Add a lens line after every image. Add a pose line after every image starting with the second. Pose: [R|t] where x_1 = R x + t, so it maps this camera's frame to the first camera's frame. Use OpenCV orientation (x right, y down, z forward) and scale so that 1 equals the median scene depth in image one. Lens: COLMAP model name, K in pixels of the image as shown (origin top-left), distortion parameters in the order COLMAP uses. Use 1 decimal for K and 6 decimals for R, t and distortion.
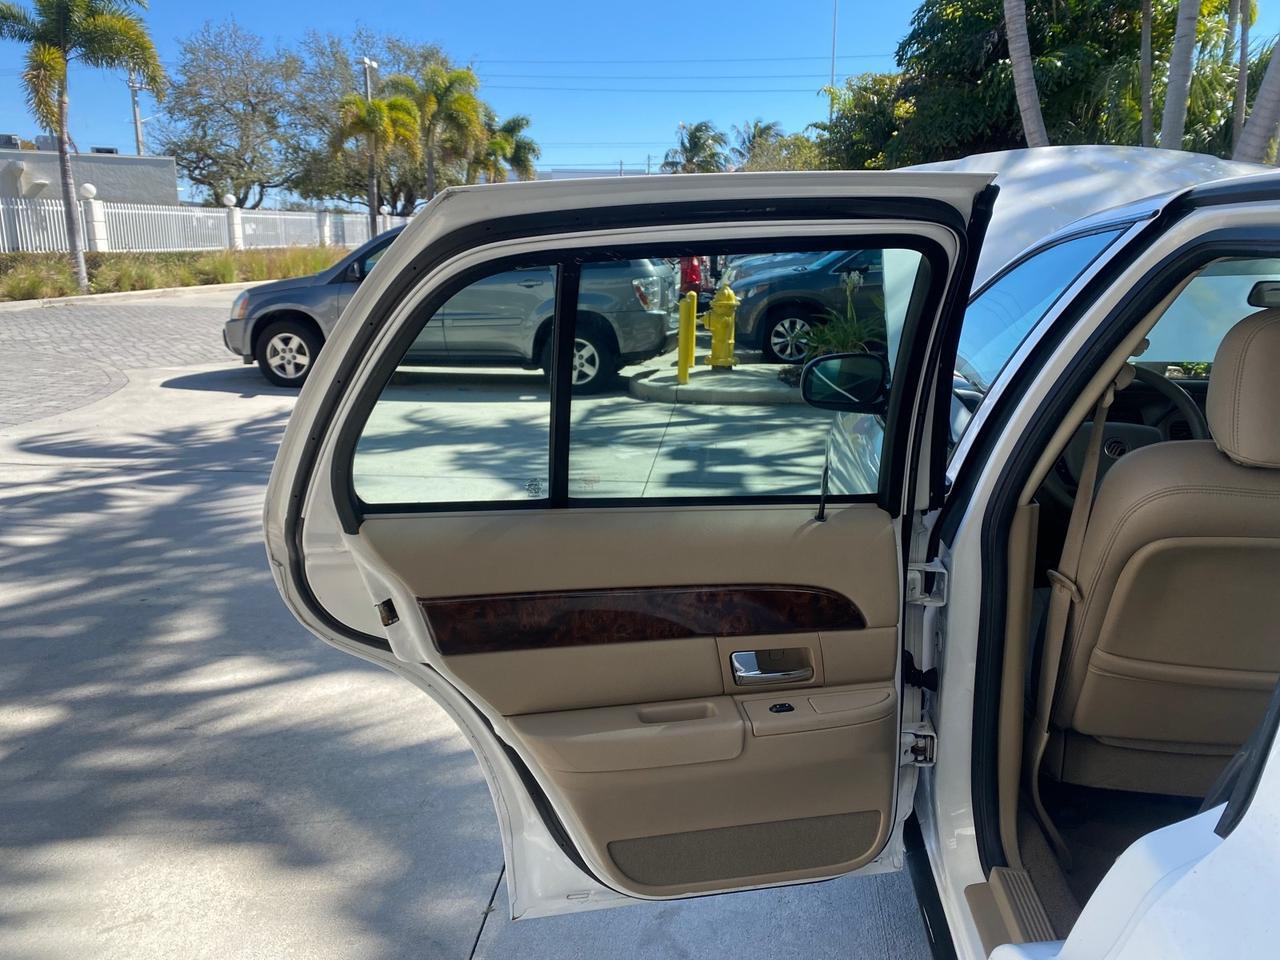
lens RADIAL K [[971.2, 0, 638.9], [0, 971.2, 476.5], [0, 0, 1]] dist [0.000969, 0.007917]
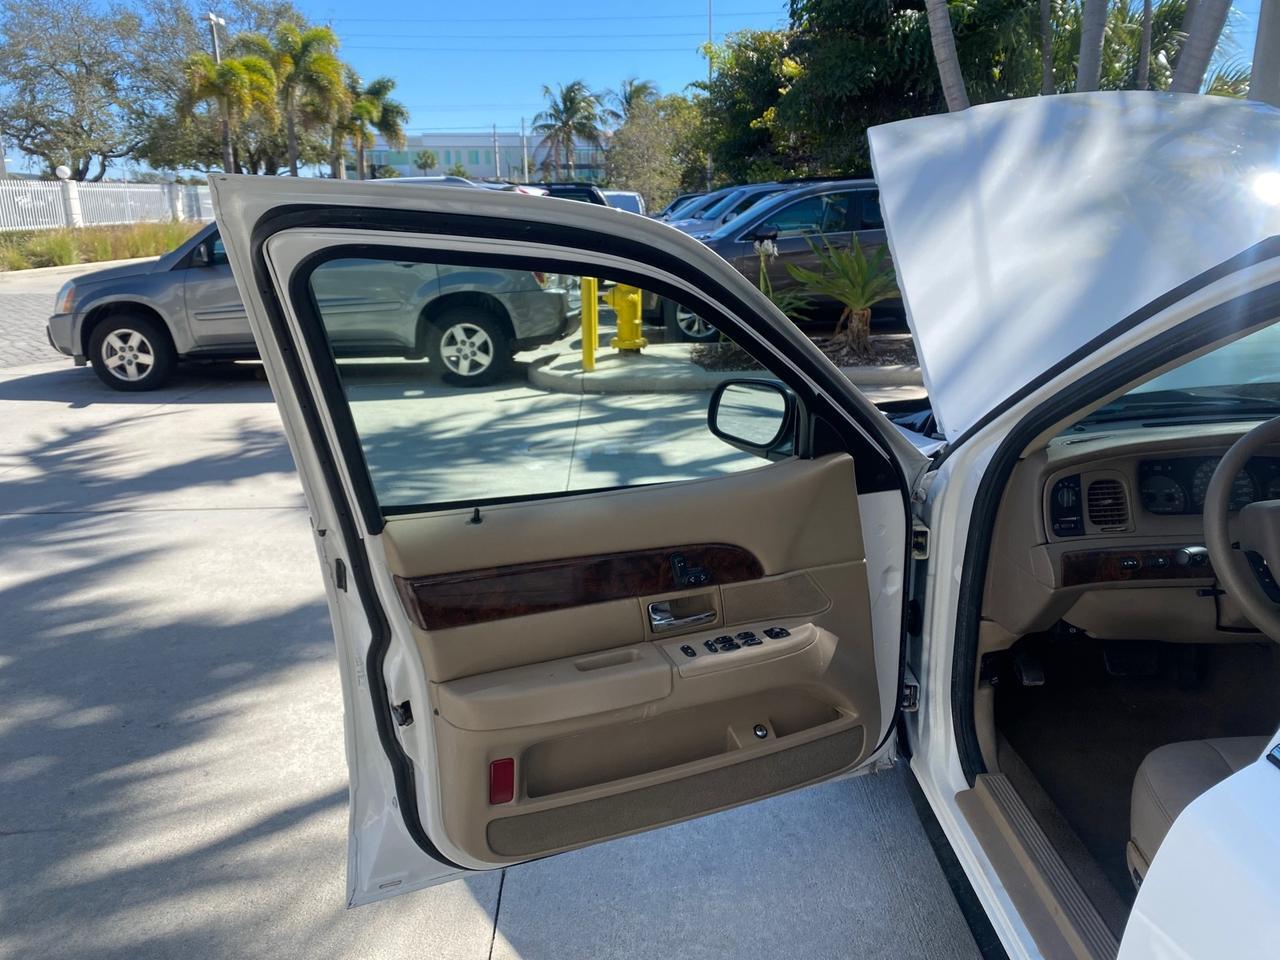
lens RADIAL K [[971.2, 0, 638.9], [0, 971.2, 476.5], [0, 0, 1]] dist [0.000969, 0.007917]
pose [[0.992447, -0.051812, 0.111200, -0.003871], [0.047967, 0.998164, 0.036983, -0.007997], [-0.112912, -0.031369, 0.993110, 0.026562]]
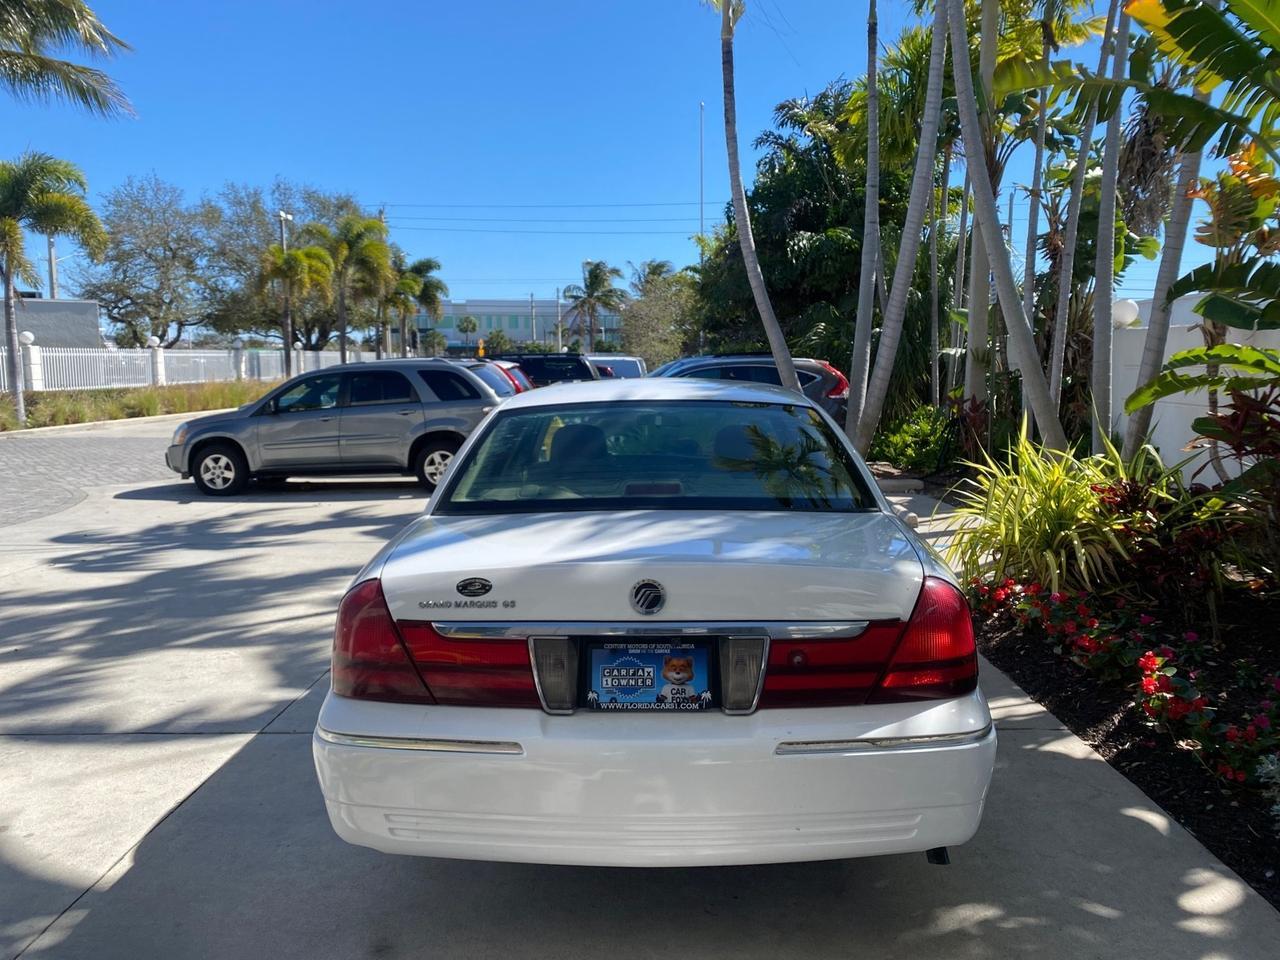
lens RADIAL K [[960.8, 0, 640.0], [0, 960.8, 480.0], [0, 0, 1]] dist [0.005173, -0.004412]
pose [[0.995920, -0.025654, 0.086520, 0.026316], [0.035763, 0.992441, -0.117396, 0.017075], [-0.082855, 0.120012, 0.989309, -0.093391]]
